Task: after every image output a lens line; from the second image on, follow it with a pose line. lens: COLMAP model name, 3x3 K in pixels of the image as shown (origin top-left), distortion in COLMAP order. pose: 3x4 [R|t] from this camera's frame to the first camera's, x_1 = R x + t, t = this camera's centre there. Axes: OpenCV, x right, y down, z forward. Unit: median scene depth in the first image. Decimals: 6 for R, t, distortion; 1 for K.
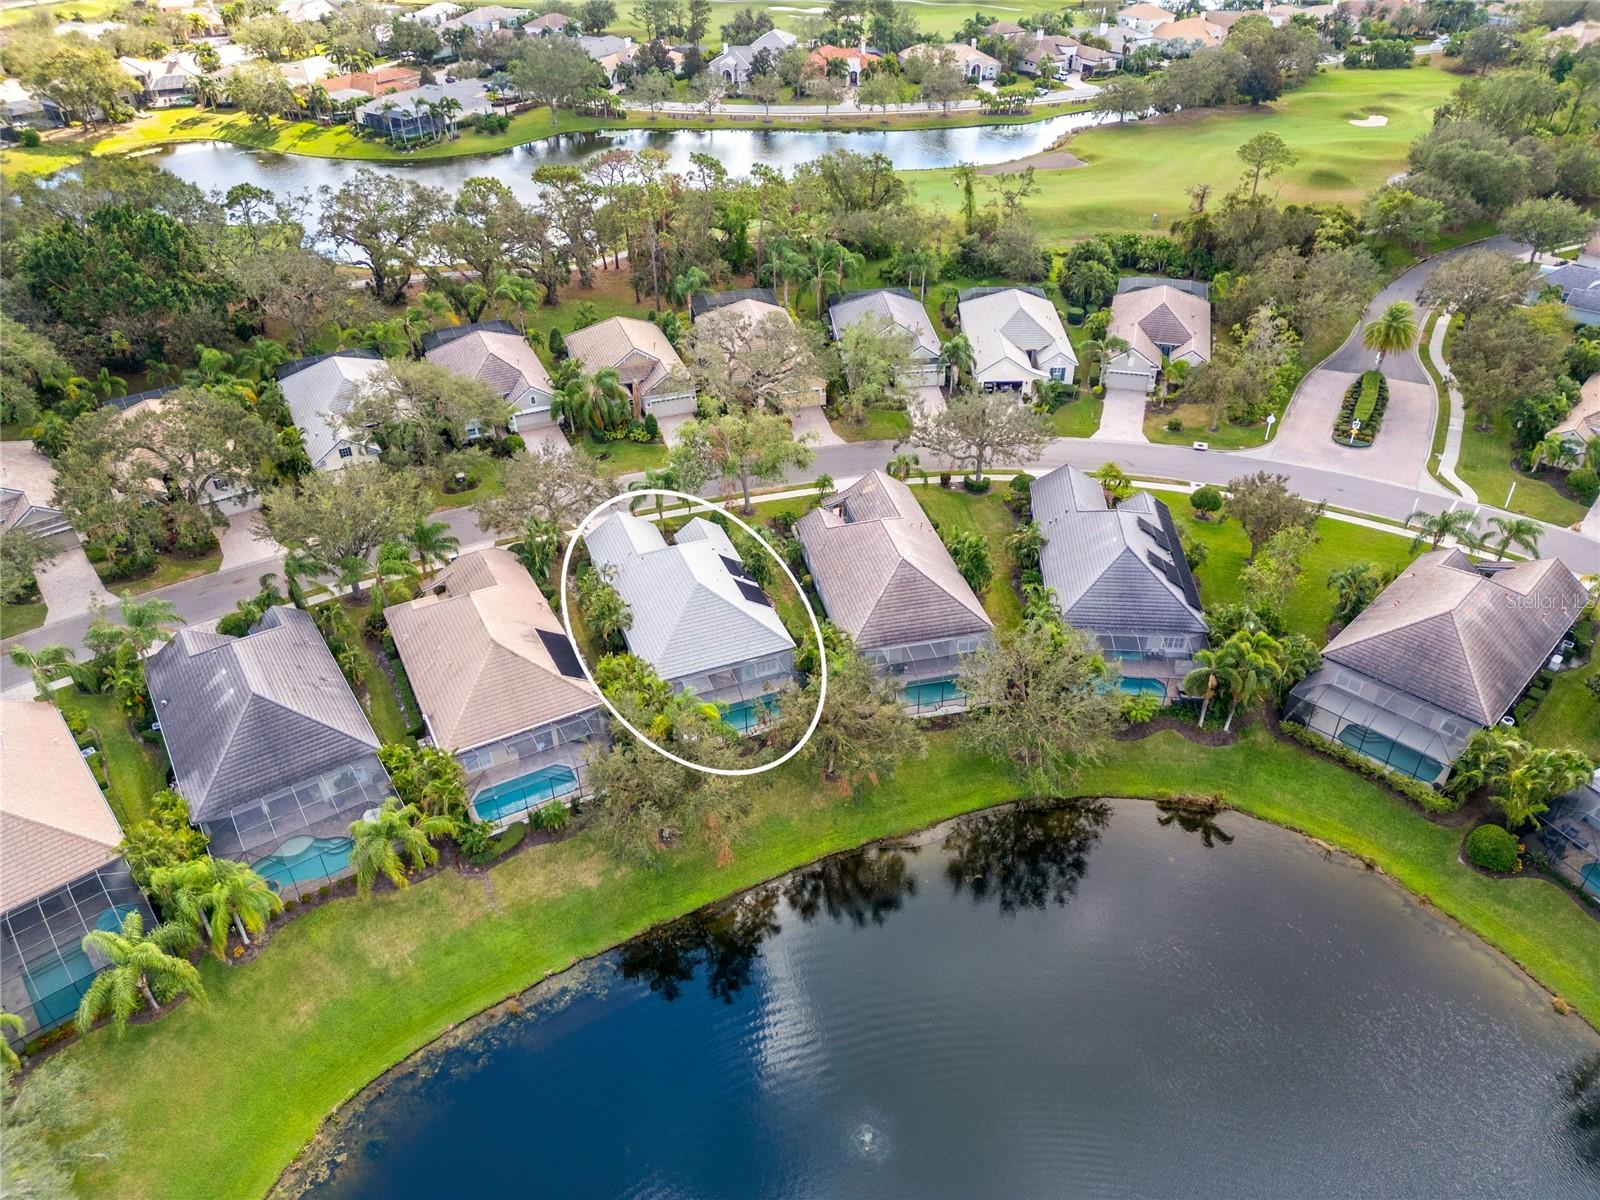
lens RADIAL K [[1140.7, 0, 800.0], [0, 1140.7, 600.0], [0, 0, 1]] dist [0.051370, -0.042032]
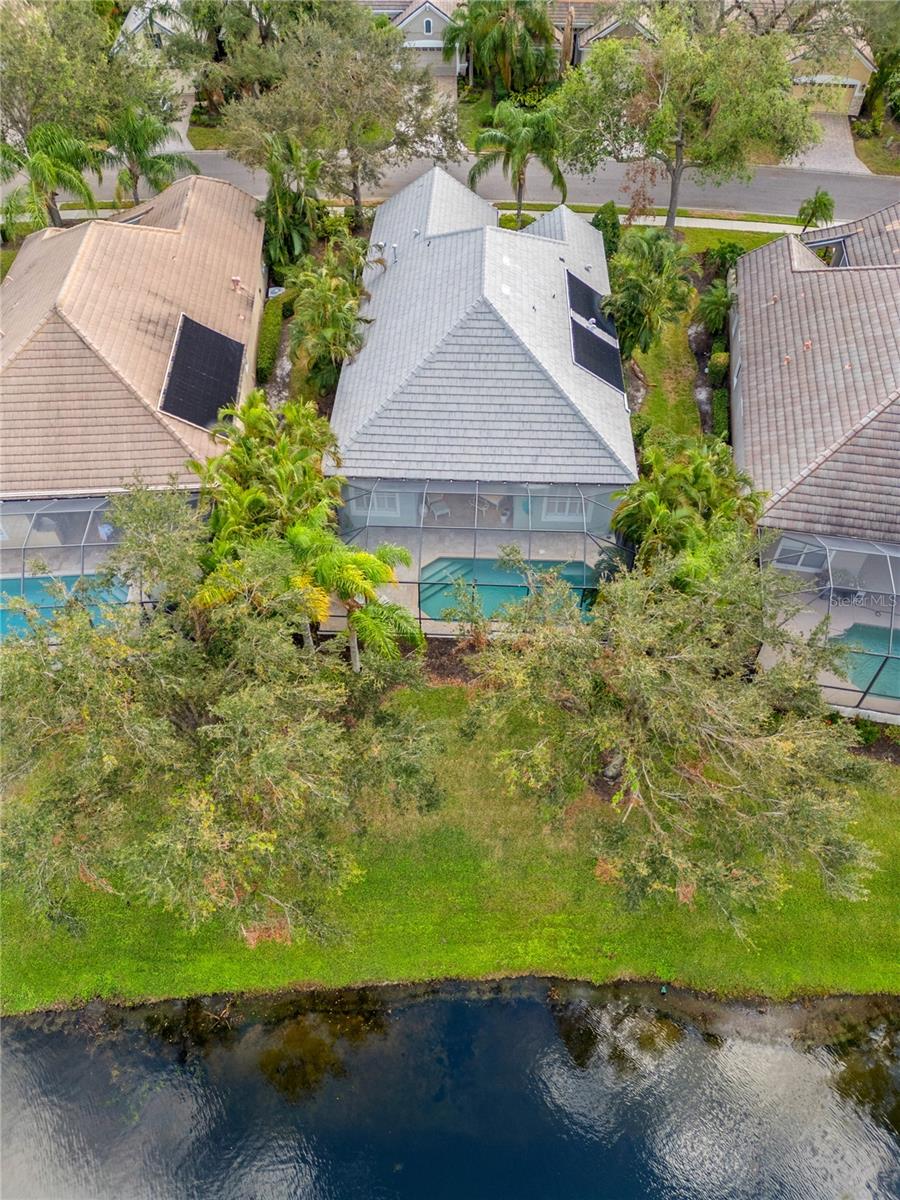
lens RADIAL K [[855.5, 0, 450.0], [0, 855.5, 600.0], [0, 0, 1]] dist [0.051370, -0.042032]
pose [[0.916684, 0.307197, -0.255579, 0.024516], [-0.242487, 0.935967, 0.255276, 0.011799], [0.317633, -0.172033, 0.932477, 0.503620]]
